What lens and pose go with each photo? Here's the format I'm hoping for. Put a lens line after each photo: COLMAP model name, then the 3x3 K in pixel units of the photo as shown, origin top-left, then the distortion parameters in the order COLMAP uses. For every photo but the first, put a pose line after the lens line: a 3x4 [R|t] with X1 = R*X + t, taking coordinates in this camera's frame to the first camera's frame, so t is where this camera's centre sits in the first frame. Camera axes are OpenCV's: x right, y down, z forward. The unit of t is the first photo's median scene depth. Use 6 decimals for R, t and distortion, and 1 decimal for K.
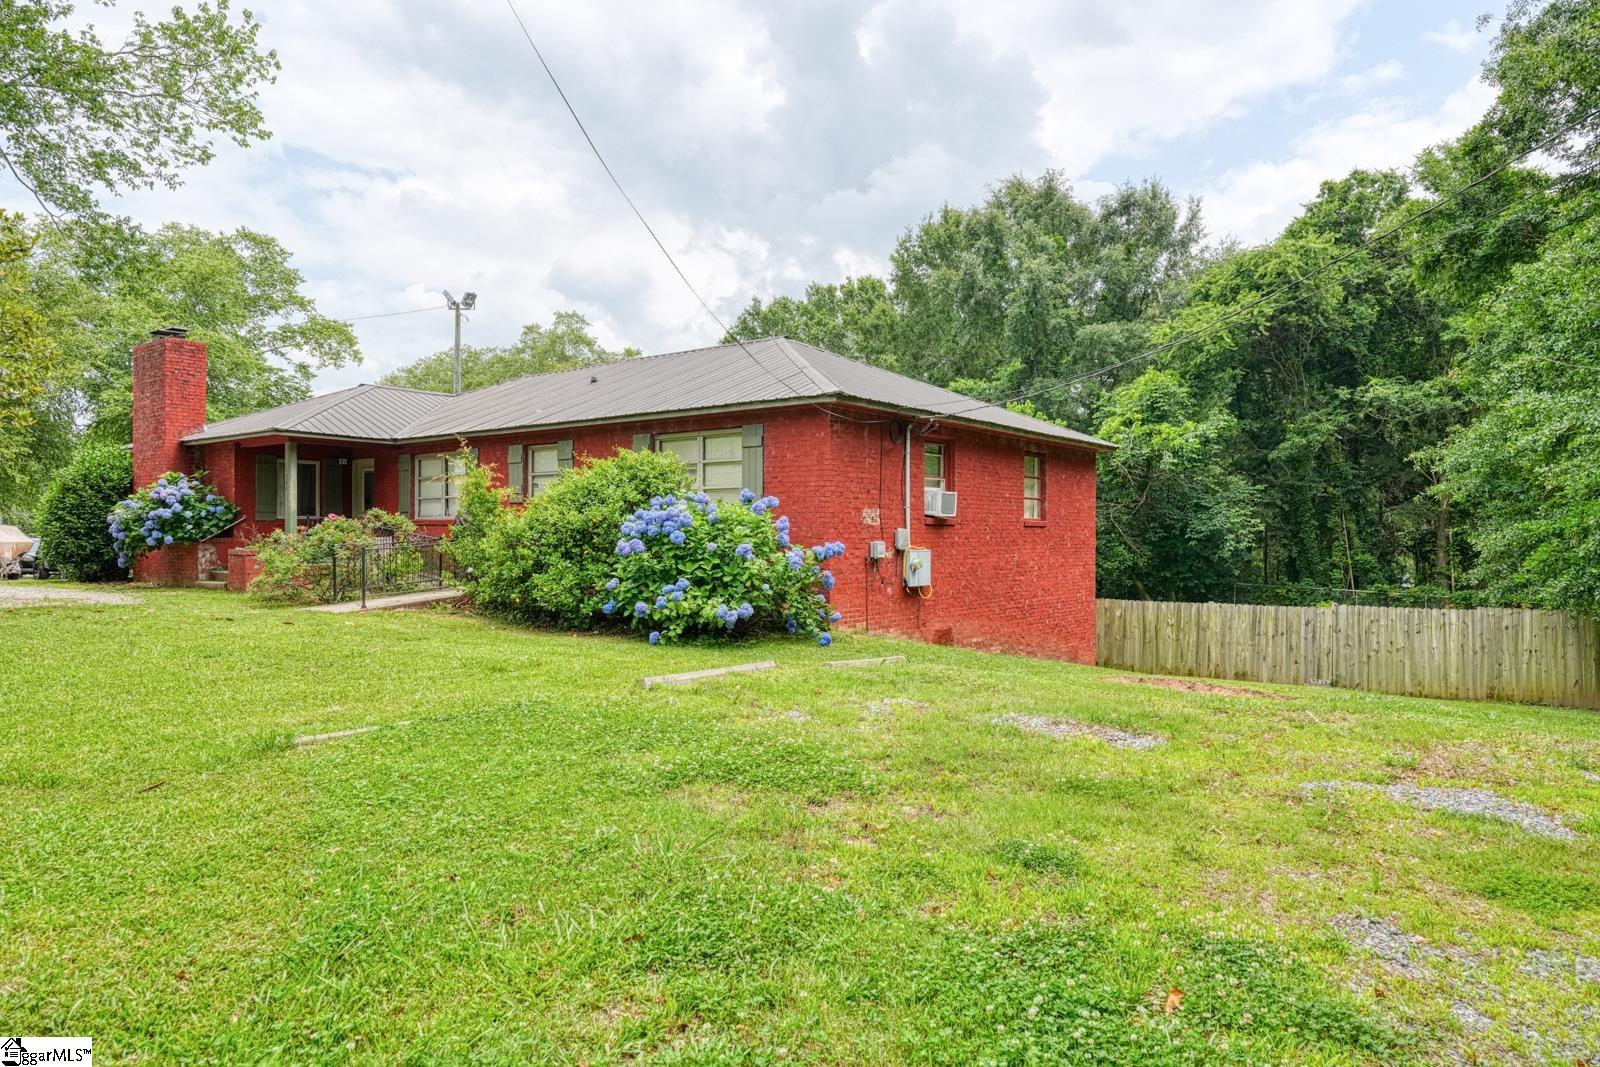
lens RADIAL K [[1004.5, 0, 800.3], [0, 1004.5, 526.5], [0, 0, 1]] dist [-0.017552, -0.002742]
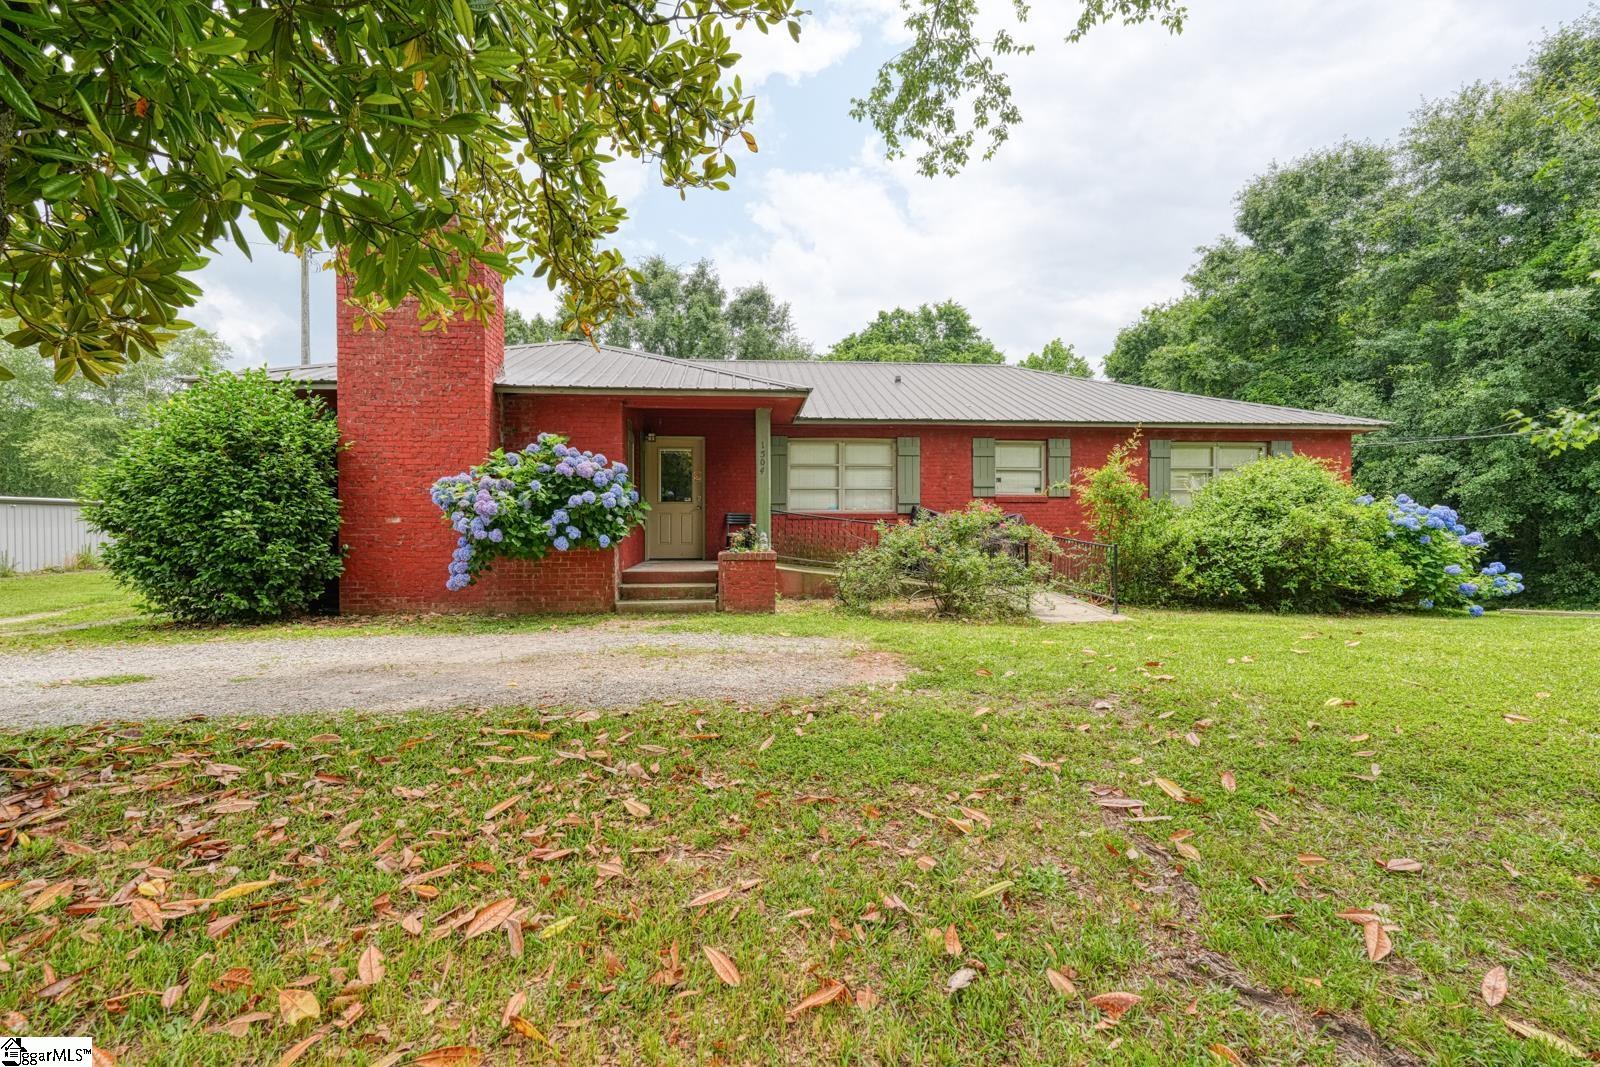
lens RADIAL K [[705.8, 0, 839.1], [0, 705.8, 521.7], [0, 0, 1]] dist [-0.001624, 0.003069]
pose [[0.713302, -0.000842, 0.700857, -0.688560], [0.003881, 0.999989, -0.002748, 0.002382], [-0.700846, 0.004680, 0.713297, 0.472815]]
